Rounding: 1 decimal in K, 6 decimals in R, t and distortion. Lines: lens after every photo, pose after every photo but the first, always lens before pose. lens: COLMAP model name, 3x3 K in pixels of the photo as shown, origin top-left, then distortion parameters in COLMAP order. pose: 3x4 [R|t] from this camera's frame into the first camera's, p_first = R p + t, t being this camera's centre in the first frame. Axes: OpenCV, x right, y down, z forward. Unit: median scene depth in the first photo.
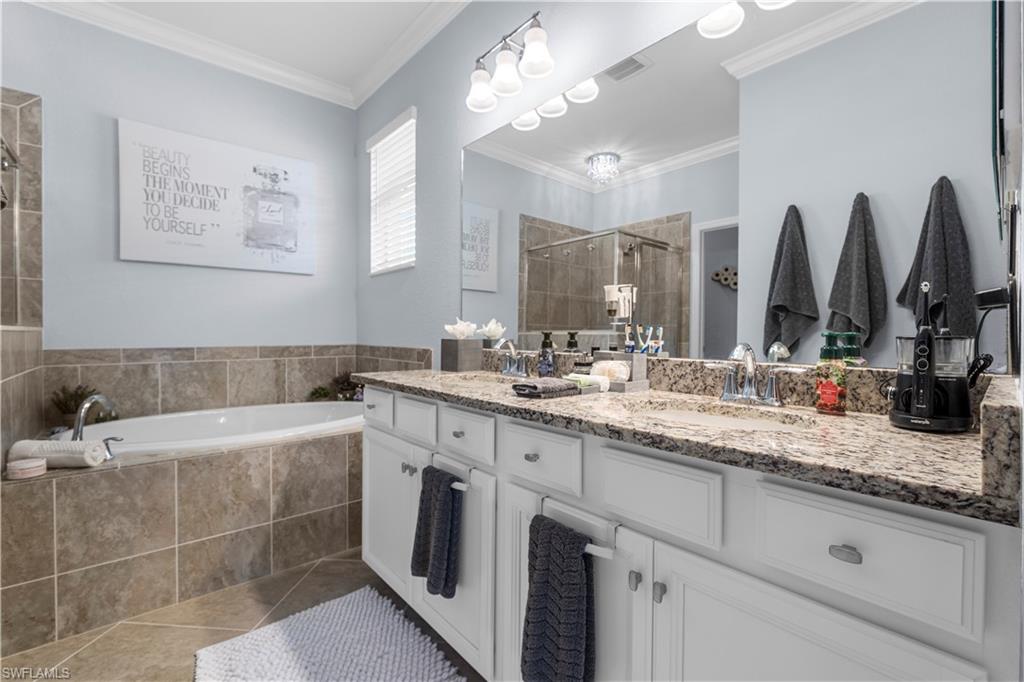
lens RADIAL K [[427.1, 0, 510.3], [0, 427.1, 336.5], [0, 0, 1]] dist [-0.007962, -0.000164]
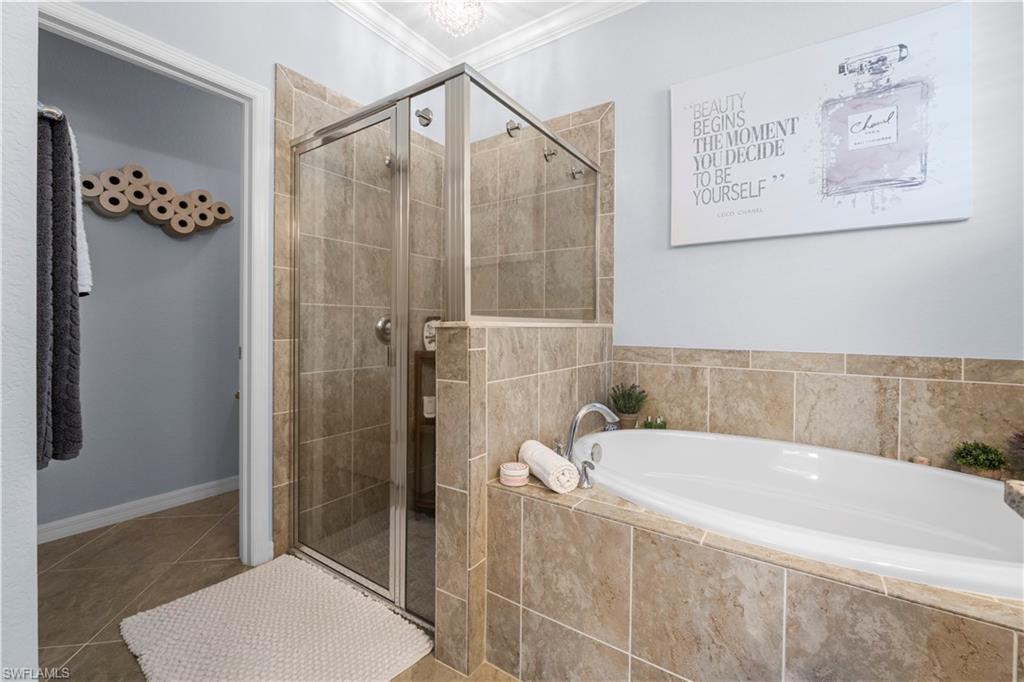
lens RADIAL K [[427.1, 0, 517.4], [0, 427.1, 326.8], [0, 0, 1]] dist [-0.007962, -0.000164]
pose [[0.245616, 0.005572, -0.969351, -0.129167], [-0.017873, 0.999840, 0.001218, -0.009253], [0.969202, 0.017026, 0.245676, 0.442798]]
